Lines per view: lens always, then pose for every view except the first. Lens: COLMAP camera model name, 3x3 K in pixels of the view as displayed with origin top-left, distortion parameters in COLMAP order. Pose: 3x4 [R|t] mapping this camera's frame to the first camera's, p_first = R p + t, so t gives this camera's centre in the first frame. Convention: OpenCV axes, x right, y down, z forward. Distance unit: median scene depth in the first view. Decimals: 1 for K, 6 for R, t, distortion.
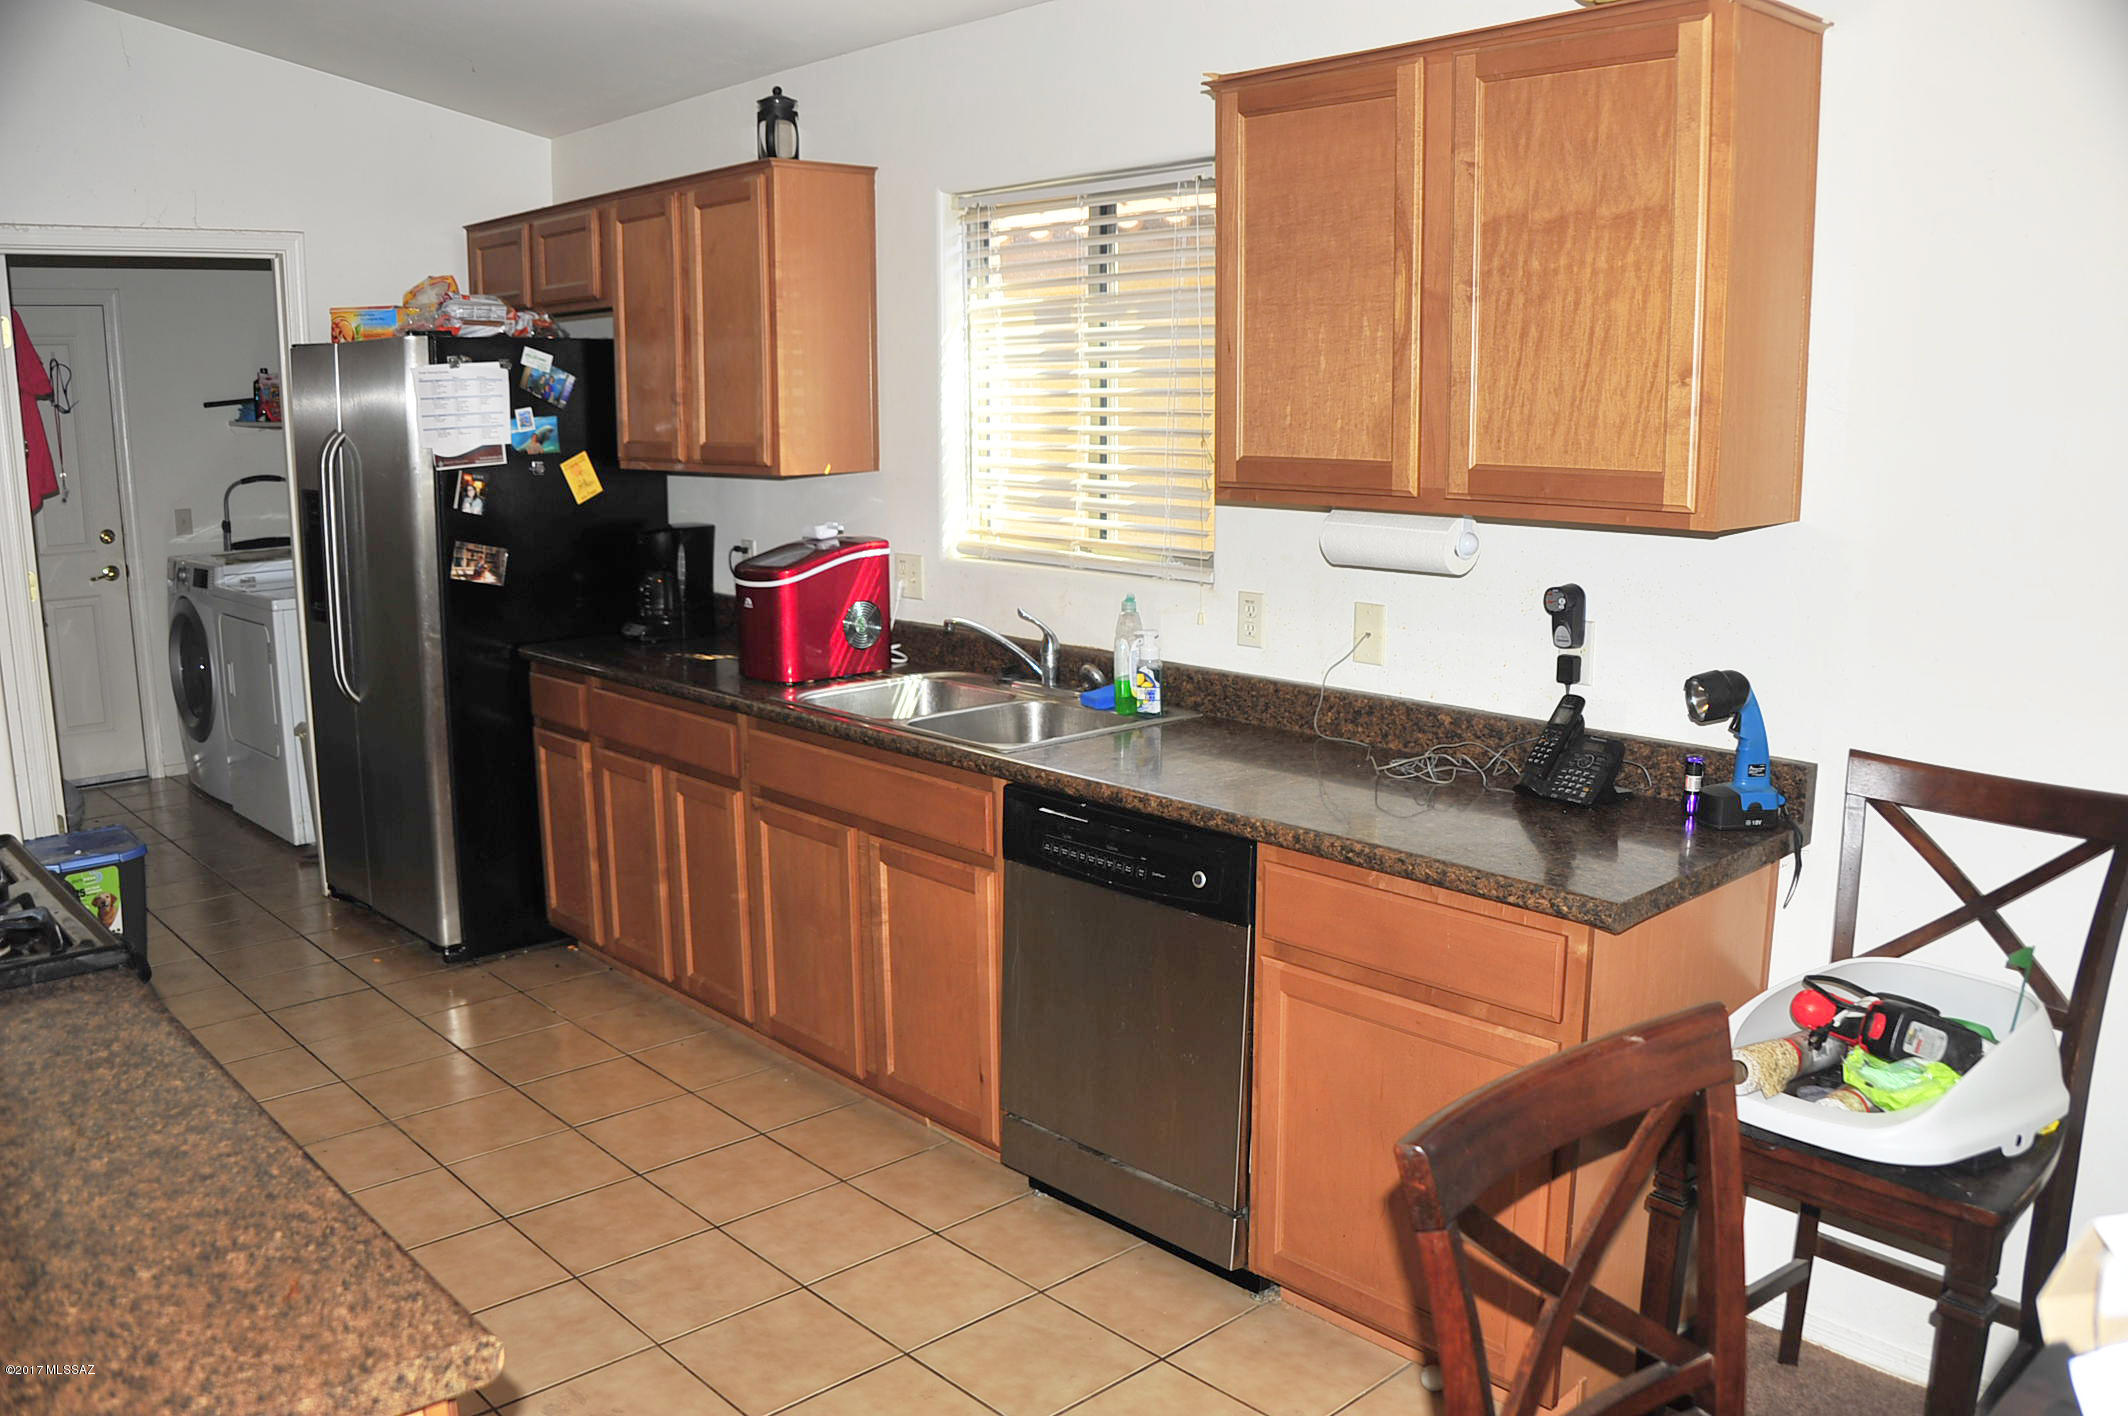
lens RADIAL K [[1692.0, 0, 1060.2], [0, 1692.0, 738.3], [0, 0, 1]] dist [-0.171574, 0.082630]
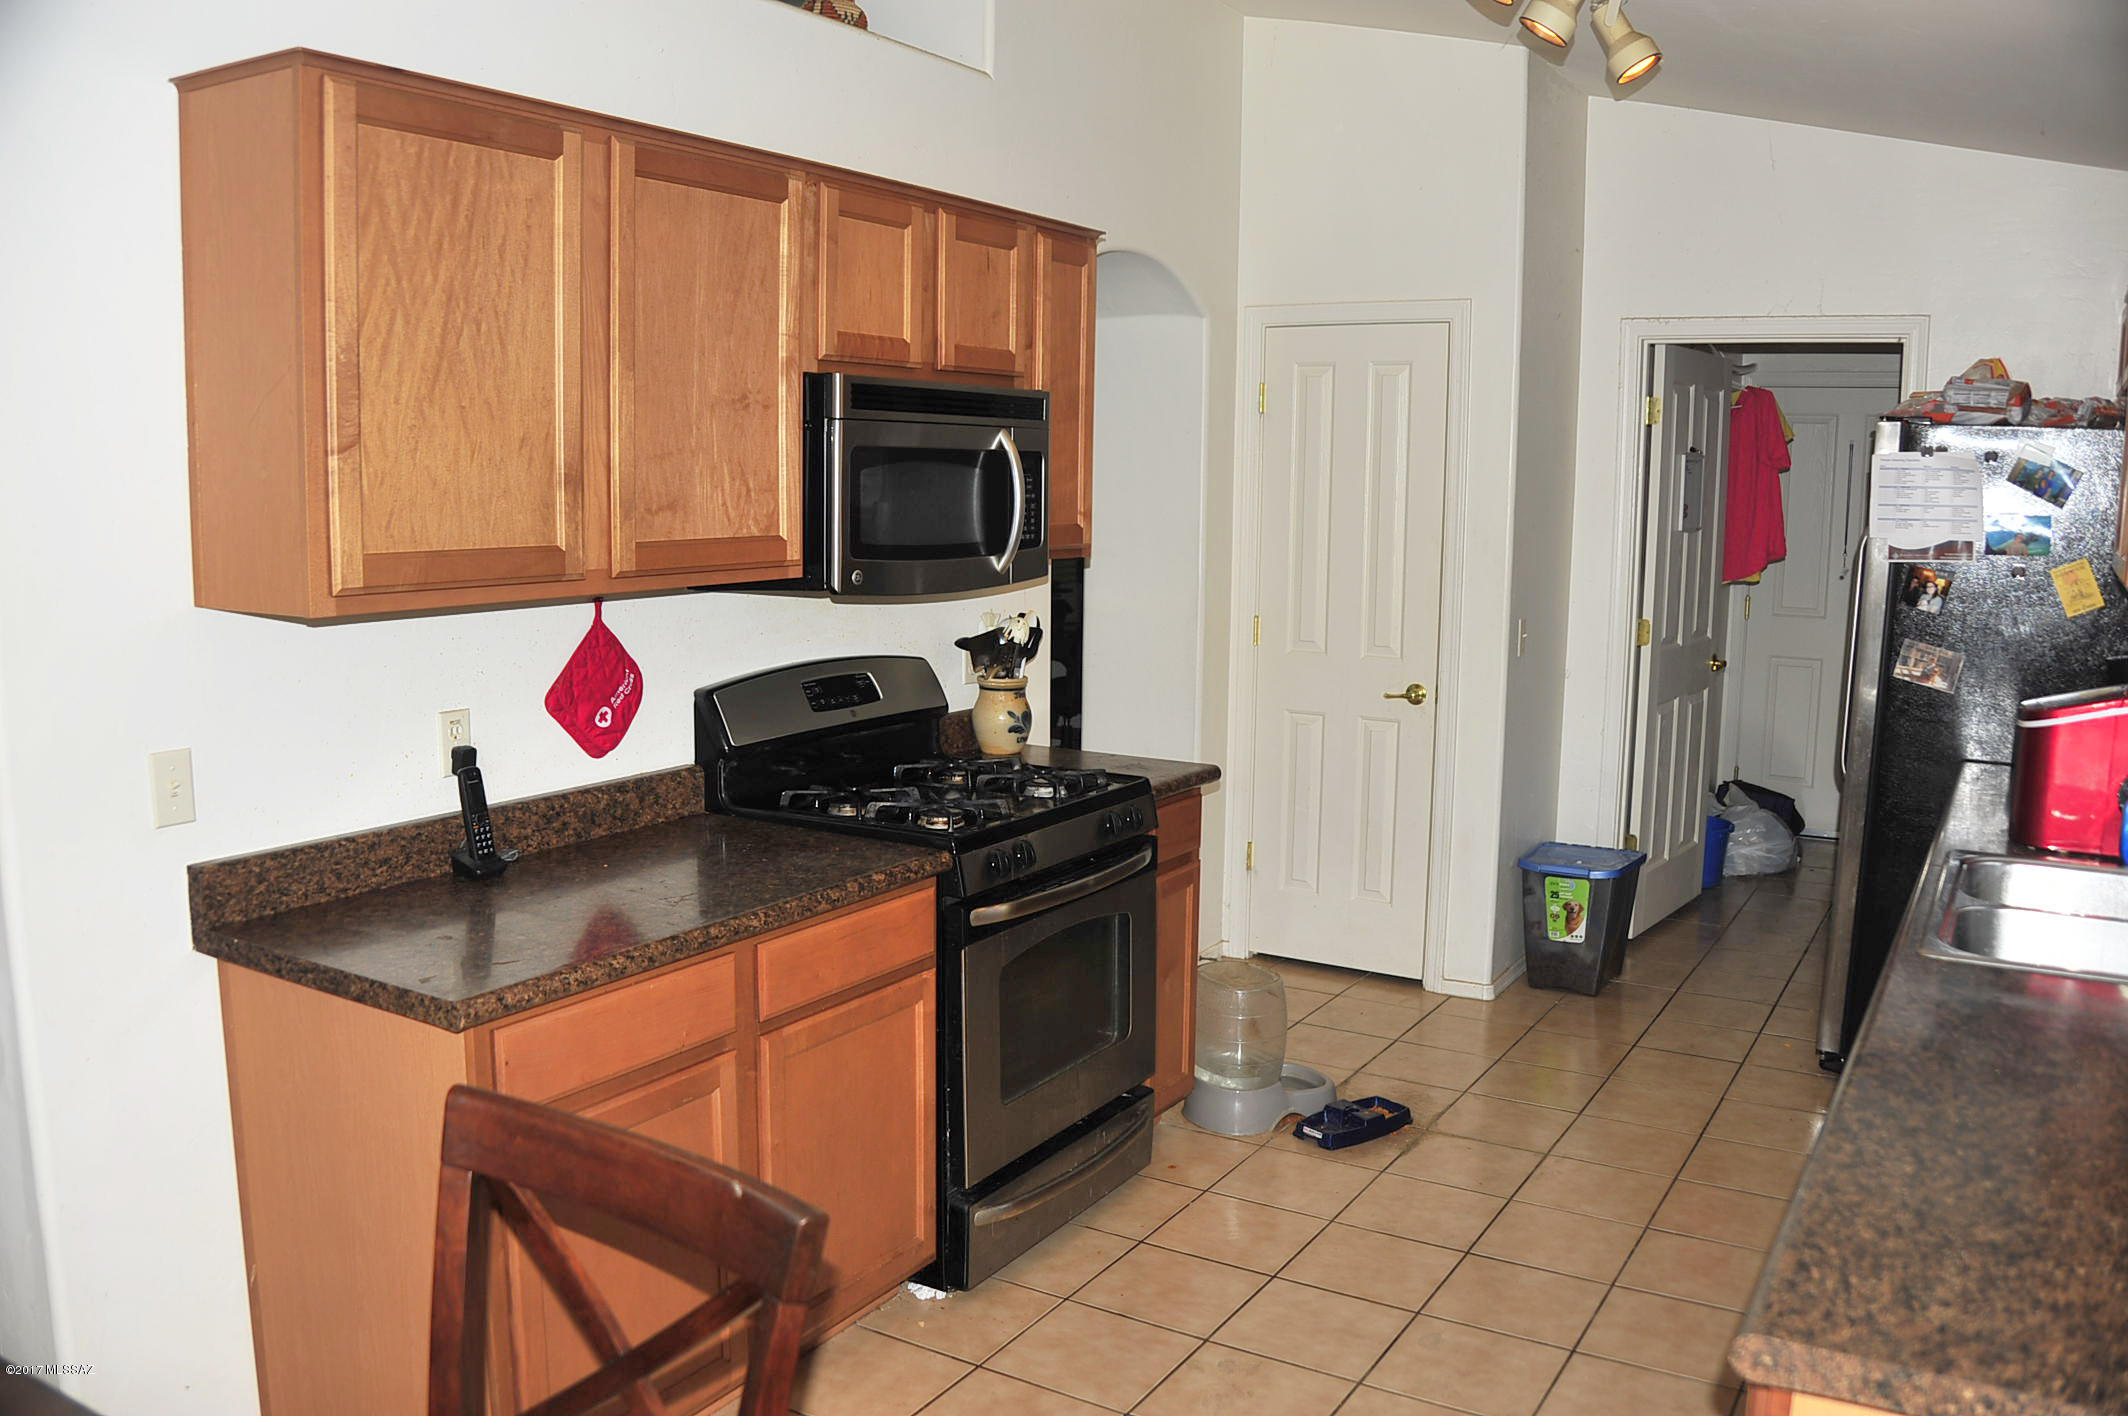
lens RADIAL K [[1692.0, 0, 1060.2], [0, 1692.0, 738.3], [0, 0, 1]] dist [-0.171574, 0.082630]
pose [[0.277184, 0.156677, -0.947956, 0.432618], [-0.204457, 0.973637, 0.101137, -0.065118], [0.938811, 0.165782, 0.301910, 0.304441]]
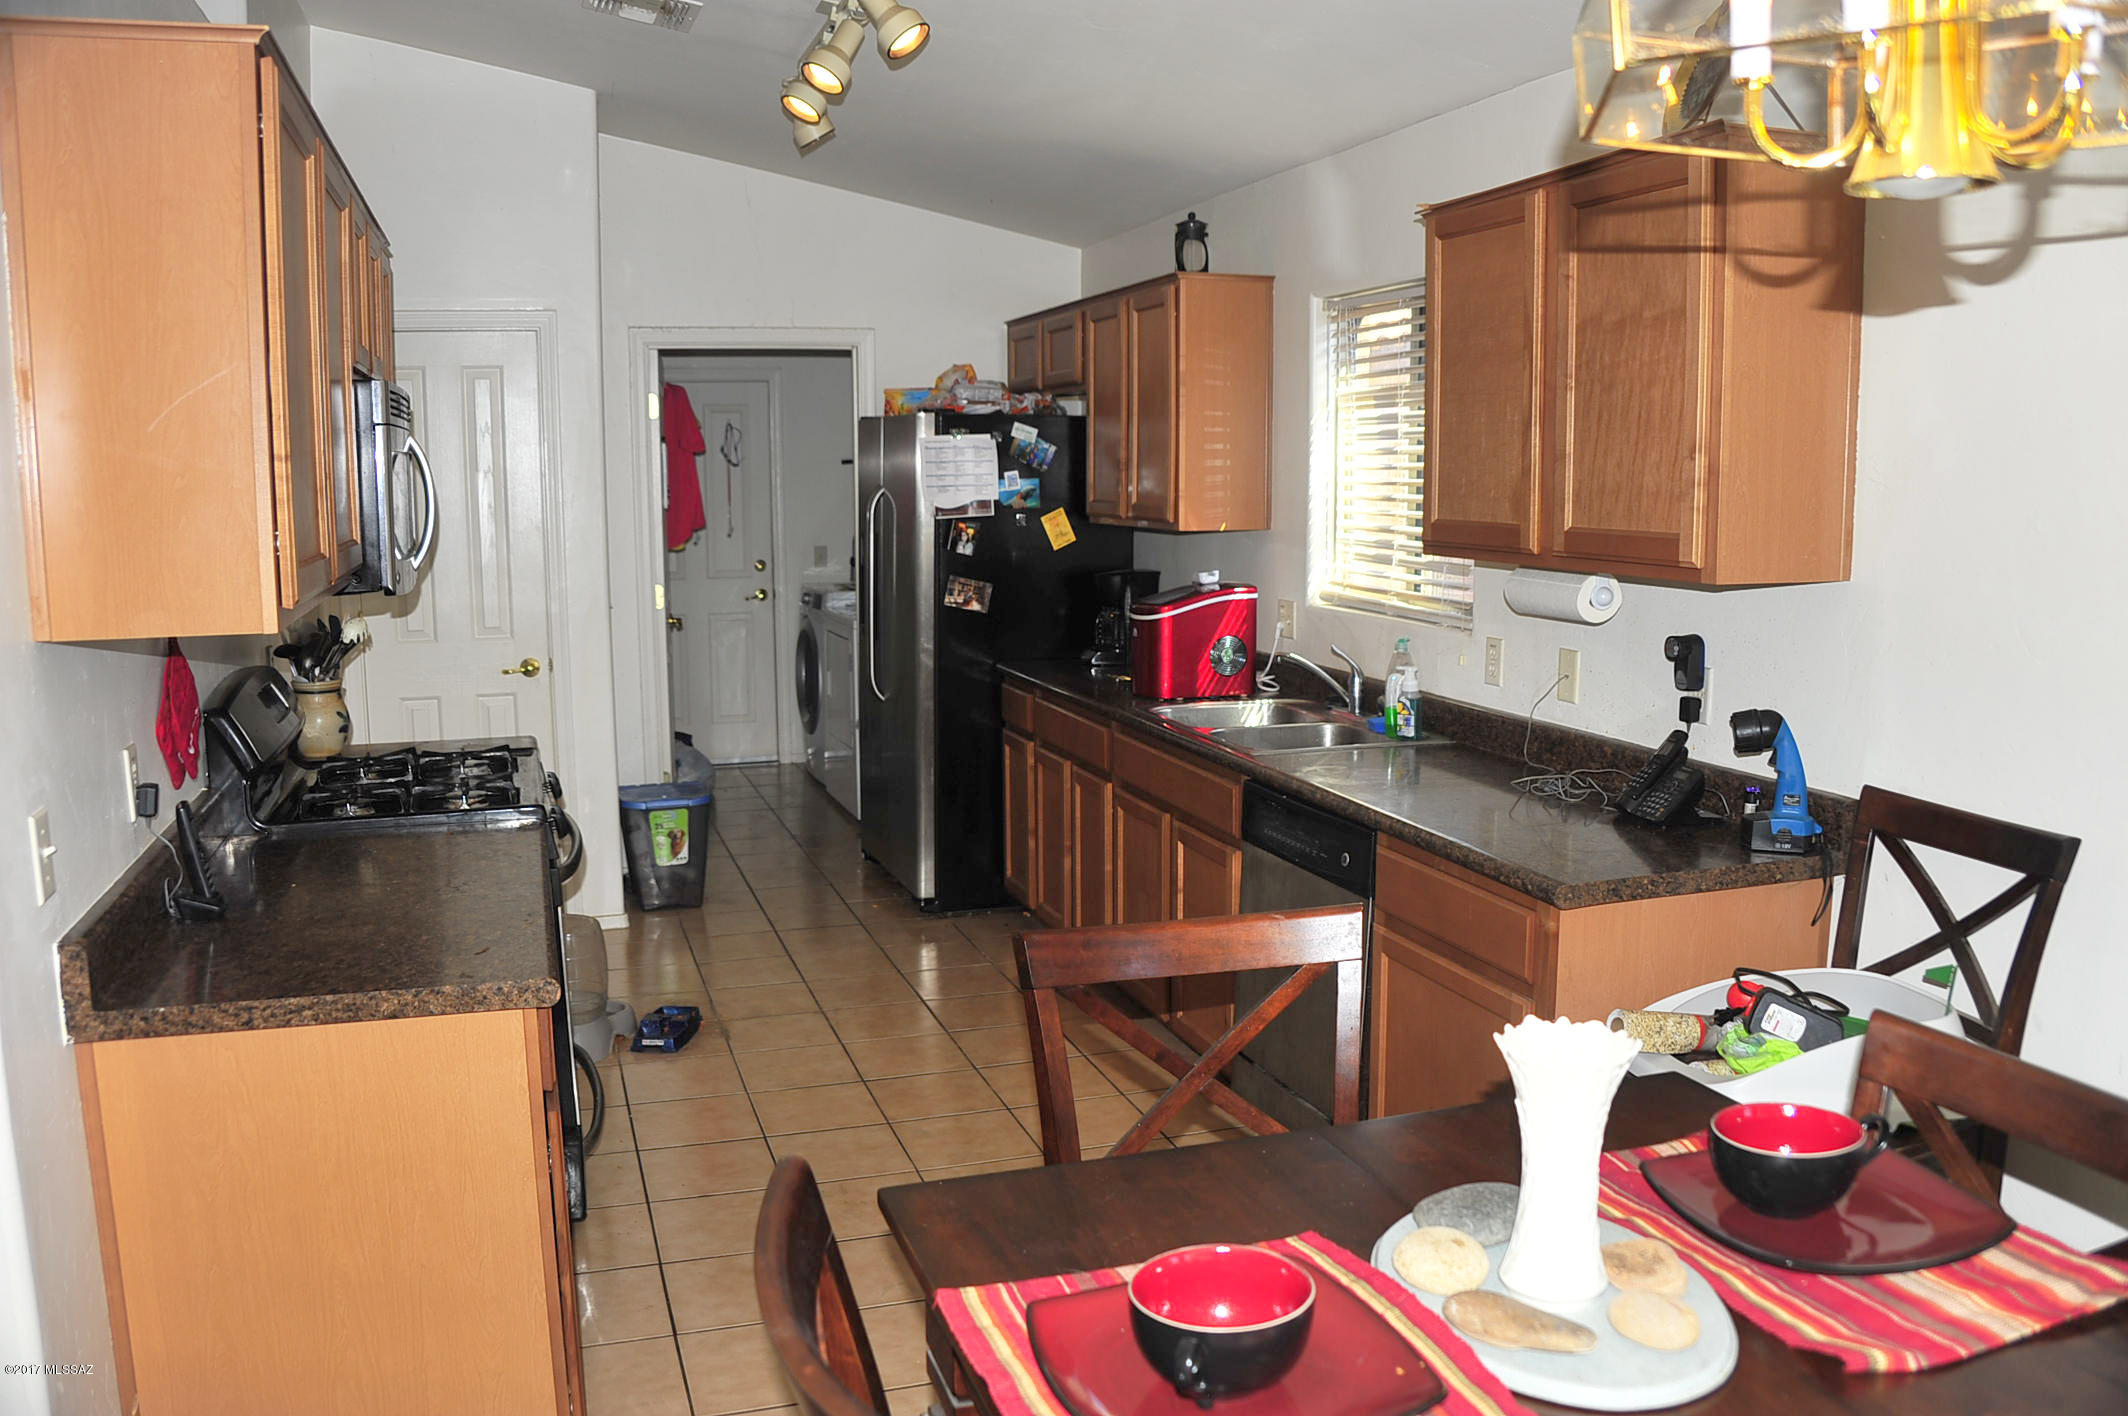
lens RADIAL K [[1692.0, 0, 1060.2], [0, 1692.0, 738.3], [0, 0, 1]] dist [-0.171574, 0.082630]
pose [[0.910157, 0.067529, -0.408721, 0.270846], [-0.083718, 0.996250, -0.021826, 0.027954], [0.405715, 0.054082, 0.912398, -0.145927]]
